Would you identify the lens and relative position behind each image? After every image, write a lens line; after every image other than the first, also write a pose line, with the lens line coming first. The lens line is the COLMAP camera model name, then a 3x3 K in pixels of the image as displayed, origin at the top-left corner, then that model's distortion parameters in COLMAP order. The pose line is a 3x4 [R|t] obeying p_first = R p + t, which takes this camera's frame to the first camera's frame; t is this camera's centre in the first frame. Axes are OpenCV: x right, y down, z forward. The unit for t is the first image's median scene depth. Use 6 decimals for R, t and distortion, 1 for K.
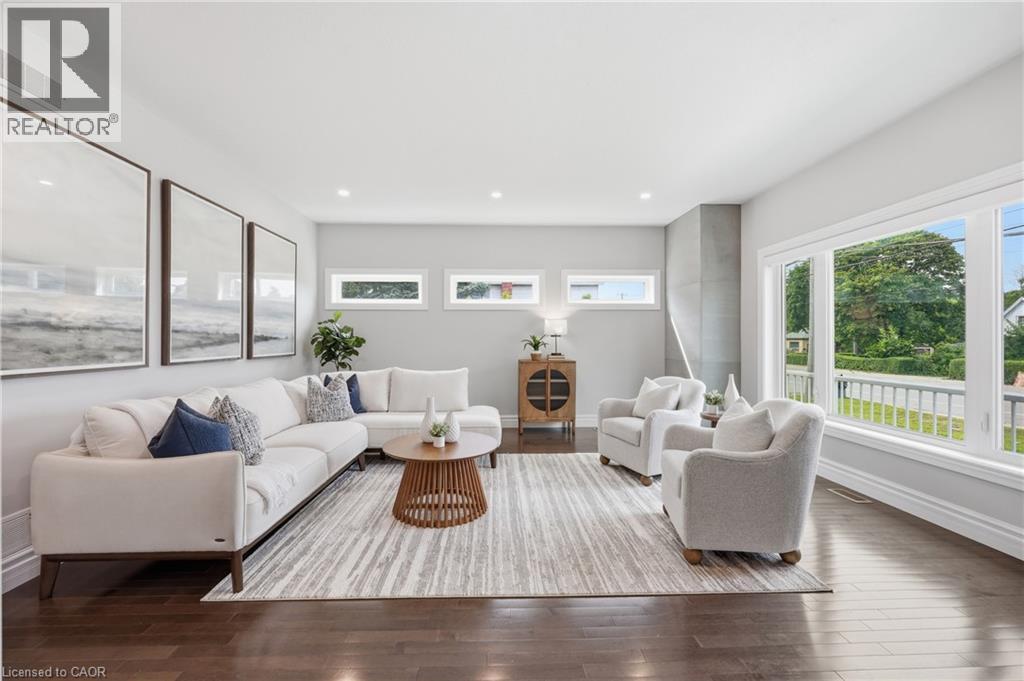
lens RADIAL K [[421.9, 0, 503.9], [0, 421.9, 337.8], [0, 0, 1]] dist [-0.000741, 0.000145]
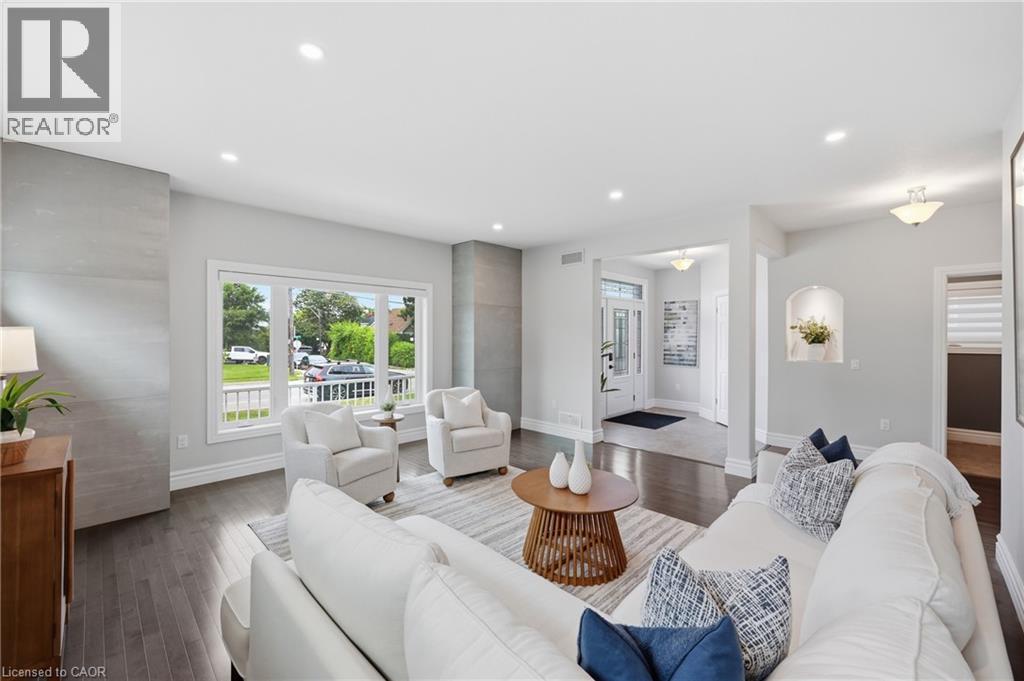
lens RADIAL K [[409.1, 0, 505.5], [0, 409.1, 336.8], [0, 0, 1]] dist [0.001317, 0.000091]
pose [[-0.684915, -0.005024, 0.728606, -0.403108], [-0.005988, 0.999981, 0.001266, -0.042851], [-0.728598, -0.003496, -0.684932, 0.998977]]
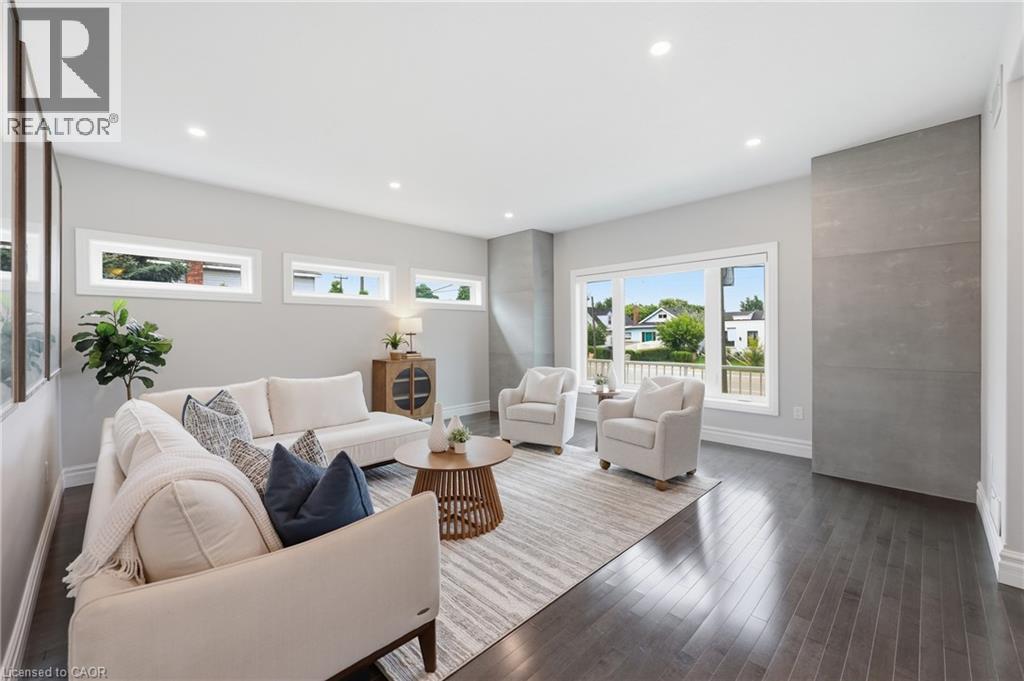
lens RADIAL K [[414.2, 0, 505.0], [0, 414.2, 335.8], [0, 0, 1]] dist [-0.001654, 0.000062]
pose [[0.738959, -0.009661, 0.673681, -0.403668], [0.005095, 0.999949, 0.008750, -0.008775], [-0.673731, -0.003034, 0.738971, 0.133418]]
